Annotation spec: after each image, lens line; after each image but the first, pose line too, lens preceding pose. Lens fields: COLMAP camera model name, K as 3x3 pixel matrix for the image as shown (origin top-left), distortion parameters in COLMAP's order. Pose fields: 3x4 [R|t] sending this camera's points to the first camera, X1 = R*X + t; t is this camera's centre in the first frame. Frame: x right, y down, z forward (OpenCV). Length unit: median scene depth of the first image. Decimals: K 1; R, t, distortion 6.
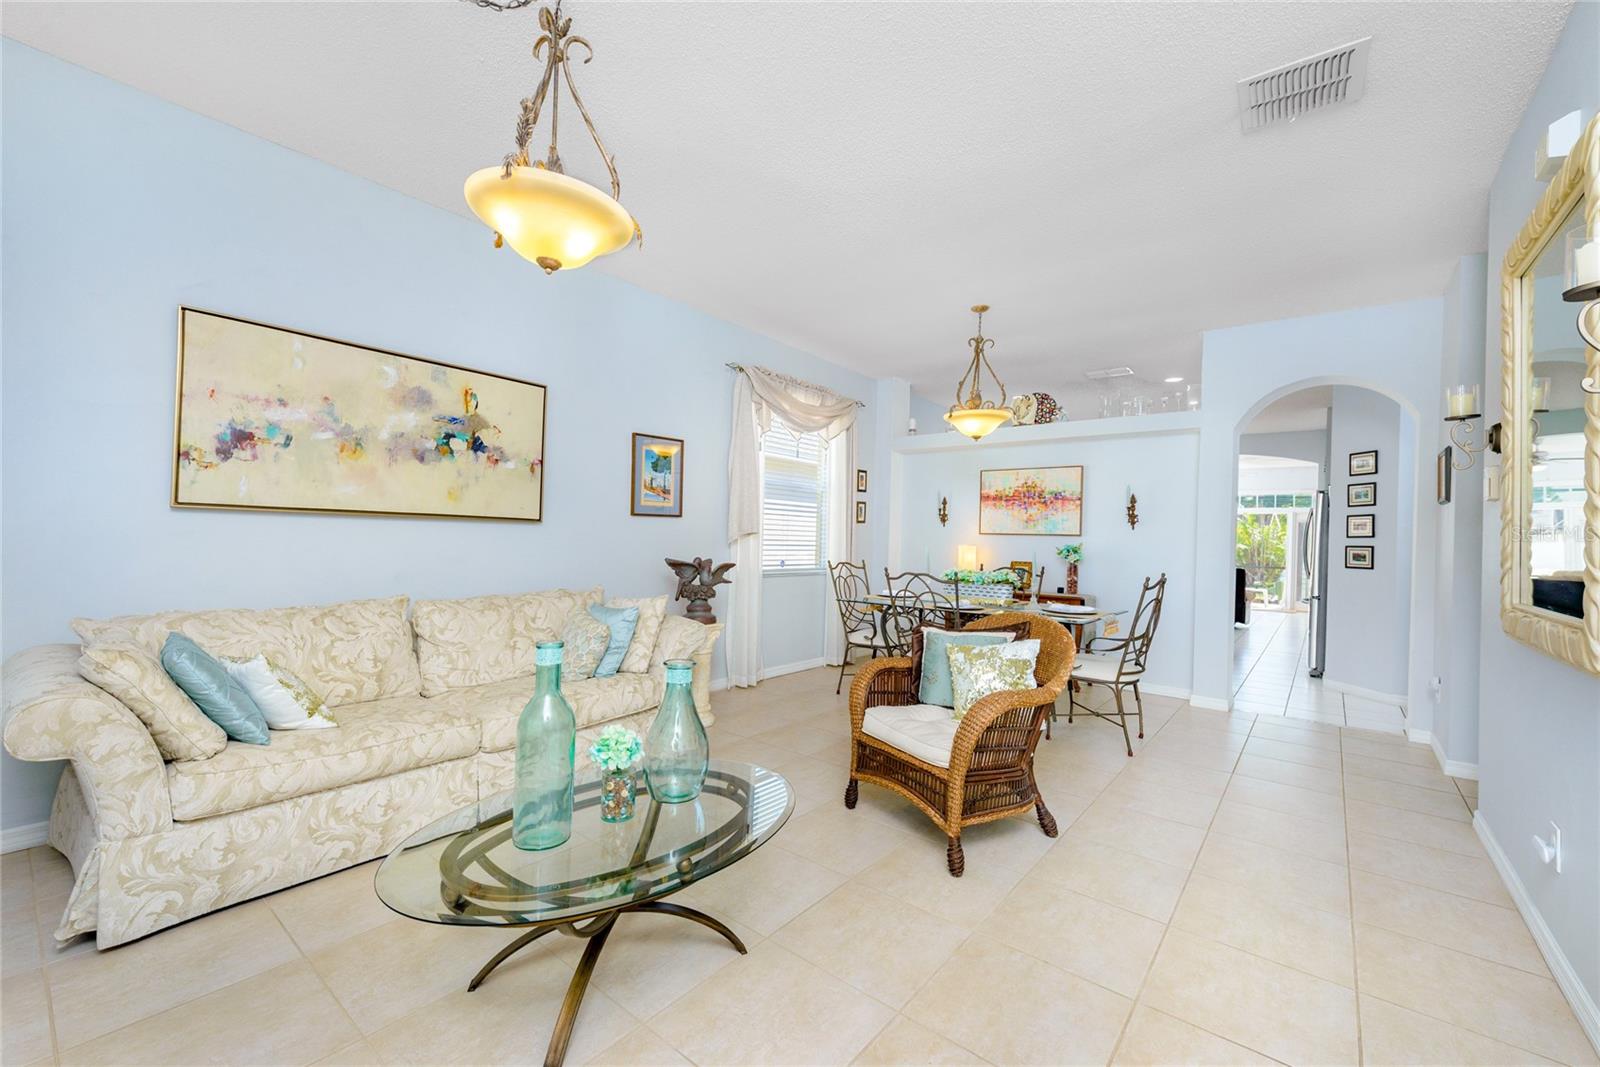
lens RADIAL K [[649.6, 0, 783.2], [0, 649.6, 525.5], [0, 0, 1]] dist [0.017090, -0.006973]
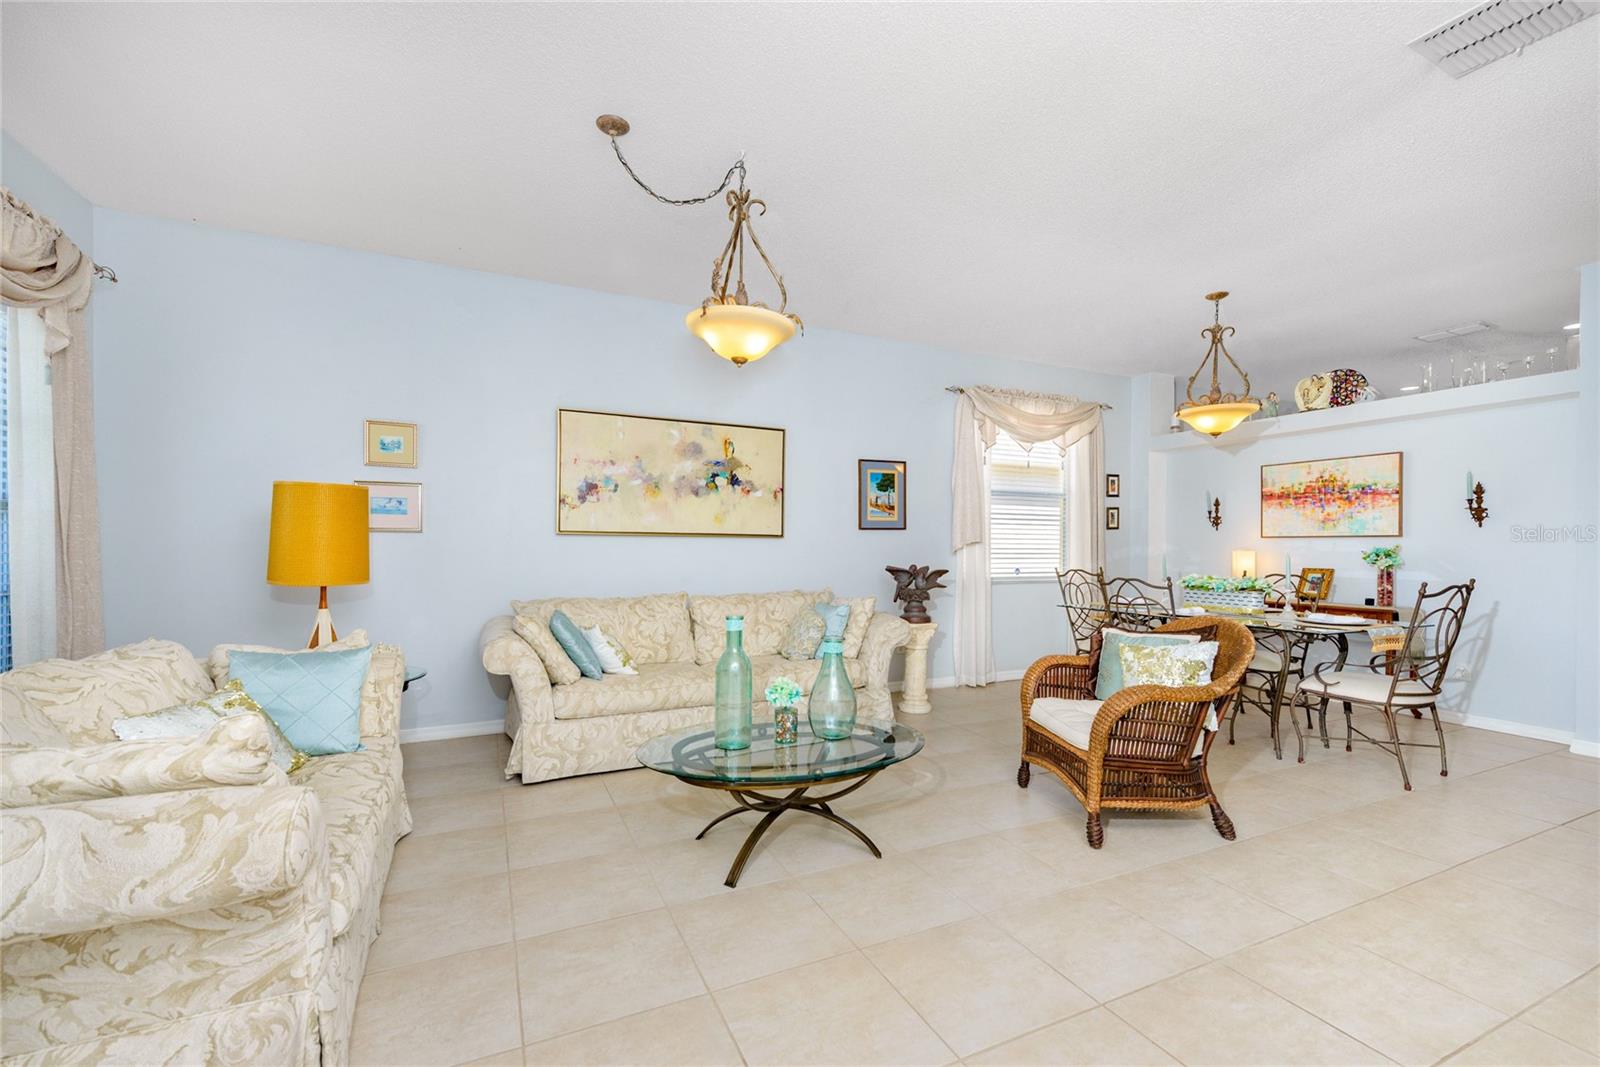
lens RADIAL K [[667.8, 0, 800.0], [0, 667.8, 533.5], [0, 0, 1]] dist [0.018176, -0.000124]
pose [[0.905310, -0.029296, -0.423740, 0.245914], [0.026117, 0.999570, -0.013309, 0.006532], [0.423948, 0.000982, 0.905686, -0.190098]]
